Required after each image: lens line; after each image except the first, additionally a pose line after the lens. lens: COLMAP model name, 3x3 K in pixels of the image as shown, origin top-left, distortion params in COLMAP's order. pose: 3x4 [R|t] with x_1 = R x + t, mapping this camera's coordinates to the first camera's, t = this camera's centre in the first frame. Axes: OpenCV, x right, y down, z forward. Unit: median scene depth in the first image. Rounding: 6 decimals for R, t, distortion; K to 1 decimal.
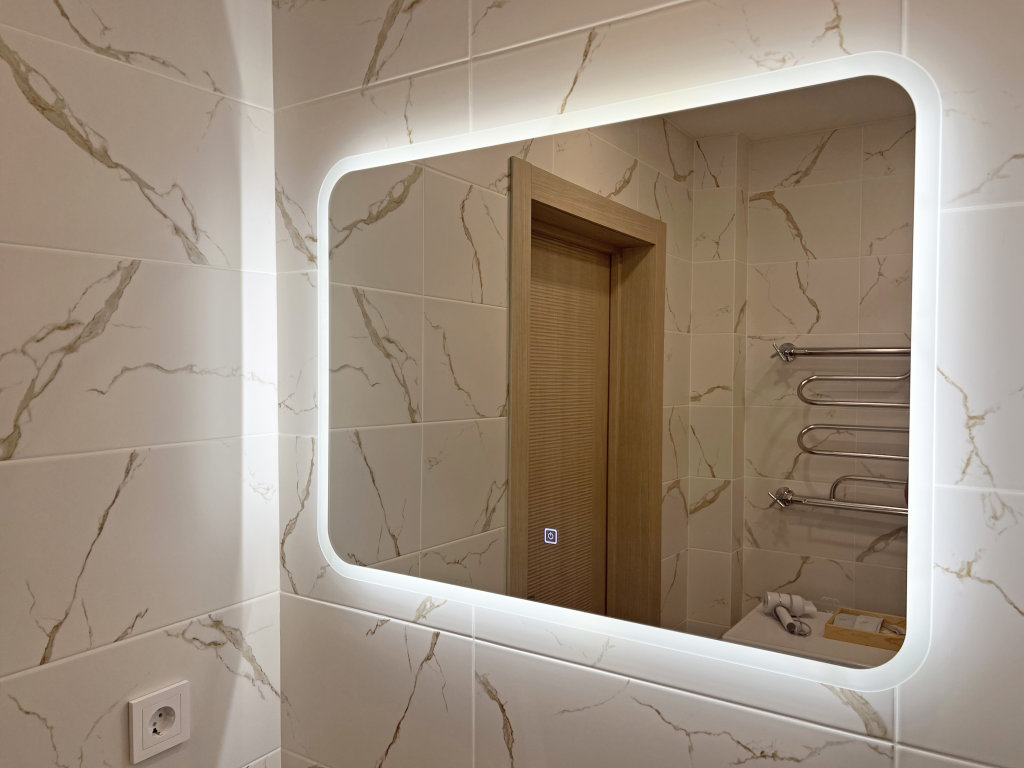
lens RADIAL K [[769.8, 0, 512.0], [0, 769.8, 384.0], [0, 0, 1]] dist [0.043621, -0.070535]
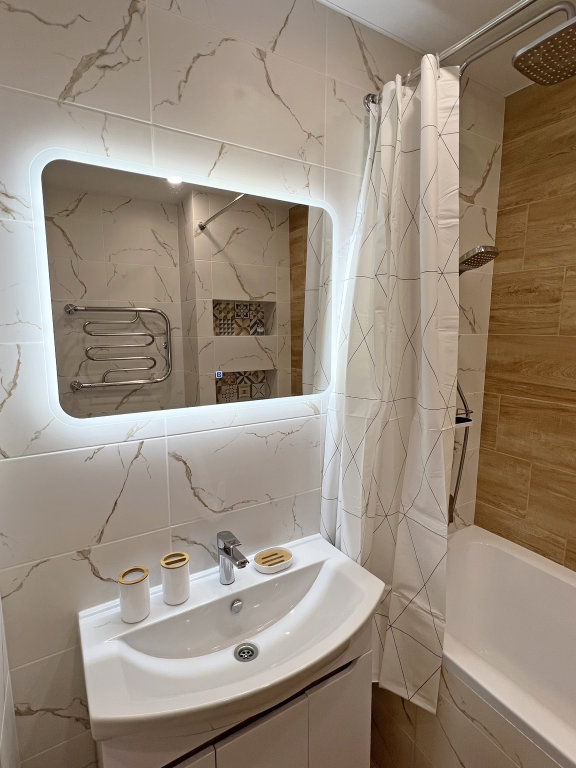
lens RADIAL K [[397.1, 0, 288.0], [0, 397.1, 384.0], [0, 0, 1]] dist [0.001094, 0.000019]
pose [[0.426135, -0.133313, 0.894783, -0.708081], [0.028634, 0.990575, 0.133948, 0.059159], [-0.904206, -0.031459, 0.425935, 0.248877]]
